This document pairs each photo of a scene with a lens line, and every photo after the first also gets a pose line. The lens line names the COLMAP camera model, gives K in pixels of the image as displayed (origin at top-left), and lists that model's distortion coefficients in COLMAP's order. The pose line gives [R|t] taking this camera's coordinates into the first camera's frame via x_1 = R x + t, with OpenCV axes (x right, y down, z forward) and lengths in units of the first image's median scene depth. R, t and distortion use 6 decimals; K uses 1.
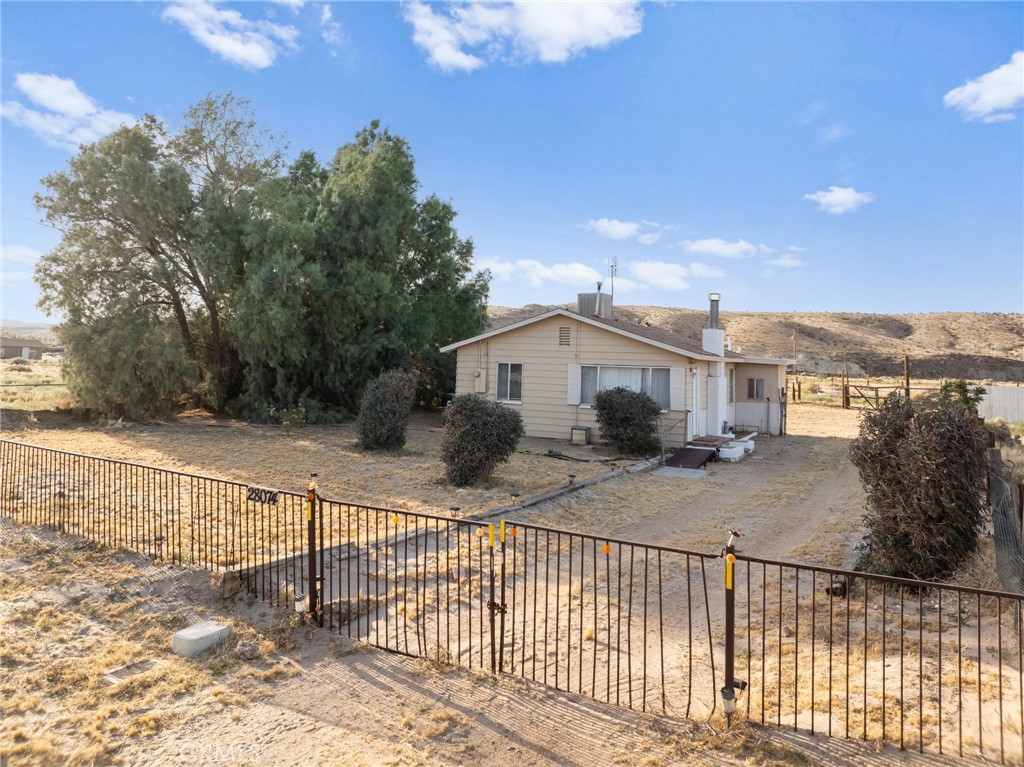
lens RADIAL K [[751.9, 0, 508.4], [0, 751.9, 306.5], [0, 0, 1]] dist [-0.003570, -0.049442]
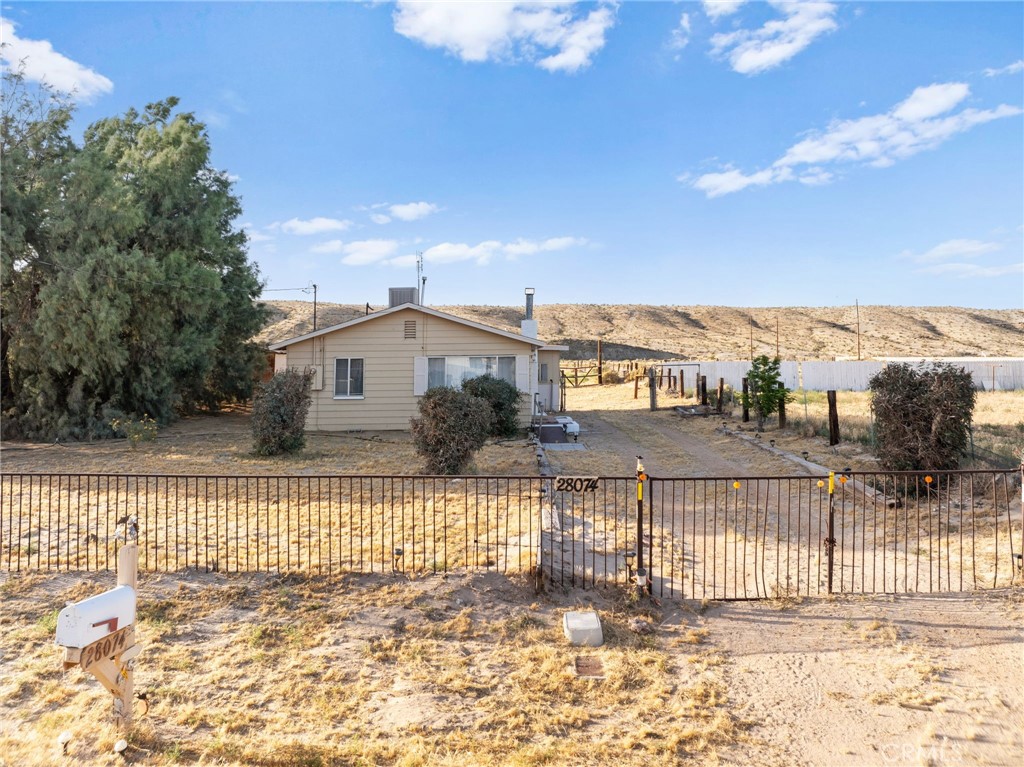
lens RADIAL K [[736.8, 0, 522.6], [0, 736.8, 310.8], [0, 0, 1]] dist [-0.027869, -0.009165]
pose [[0.885175, -0.013365, 0.465066, -0.273464], [0.006947, 0.999856, 0.015511, -0.000331], [-0.465206, -0.010499, 0.885140, 0.047521]]
